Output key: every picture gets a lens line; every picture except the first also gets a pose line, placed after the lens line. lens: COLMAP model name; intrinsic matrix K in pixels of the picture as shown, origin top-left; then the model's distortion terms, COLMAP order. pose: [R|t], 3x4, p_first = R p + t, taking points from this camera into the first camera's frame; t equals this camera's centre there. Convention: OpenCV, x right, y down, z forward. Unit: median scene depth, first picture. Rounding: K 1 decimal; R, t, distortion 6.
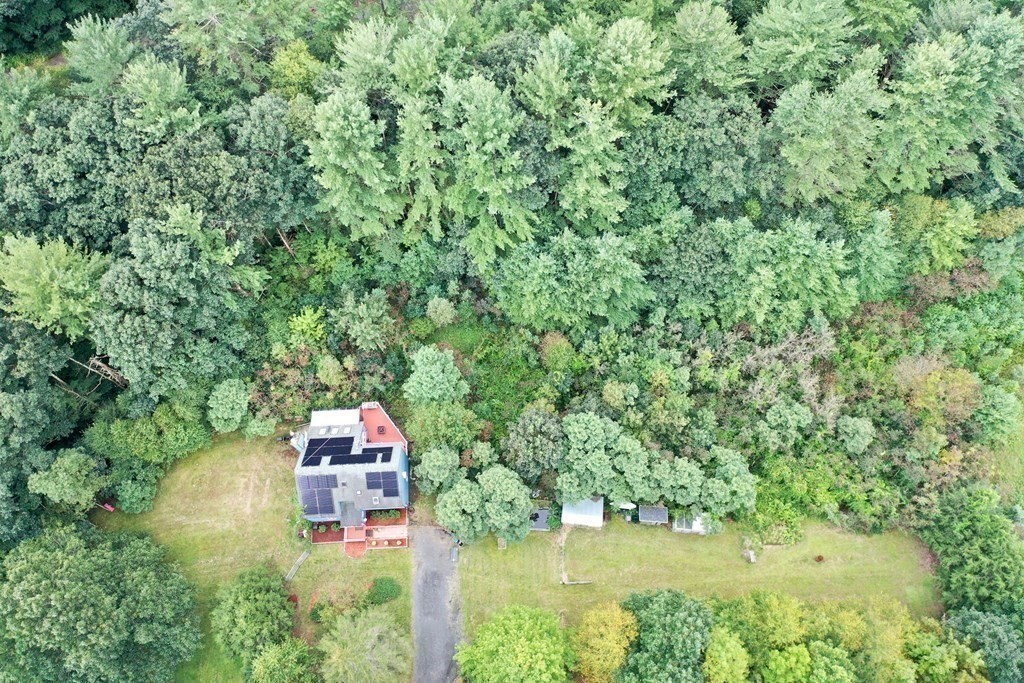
lens RADIAL K [[804.1, 0, 512.0], [0, 804.1, 341.5], [0, 0, 1]] dist [0.019038, -0.002319]
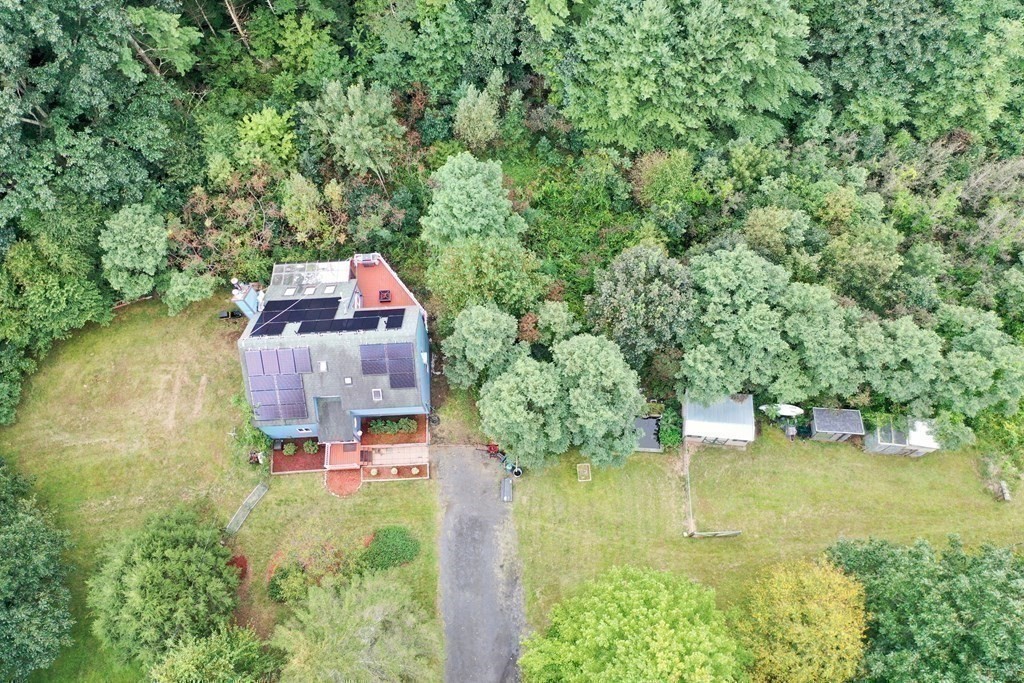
lens RADIAL K [[804.1, 0, 512.0], [0, 804.1, 341.5], [0, 0, 1]] dist [0.019038, -0.002319]
pose [[0.999994, -0.002522, 0.002398, -0.069122], [0.002520, 0.999997, 0.000778, 0.153174], [-0.002400, -0.000772, 0.999997, 0.396038]]
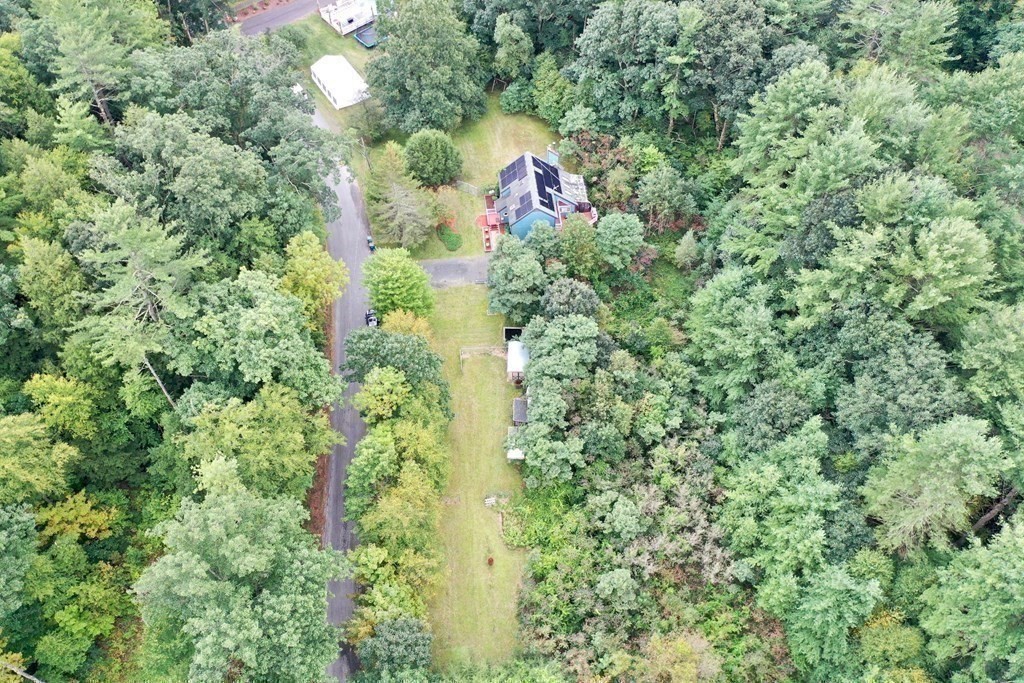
lens RADIAL K [[804.1, 0, 512.0], [0, 804.1, 341.5], [0, 0, 1]] dist [0.019038, -0.002319]
pose [[0.062944, 0.843979, -0.532670, 0.682789], [-0.923878, 0.251144, 0.288750, -0.118508], [0.377476, 0.473947, 0.795542, 0.067337]]
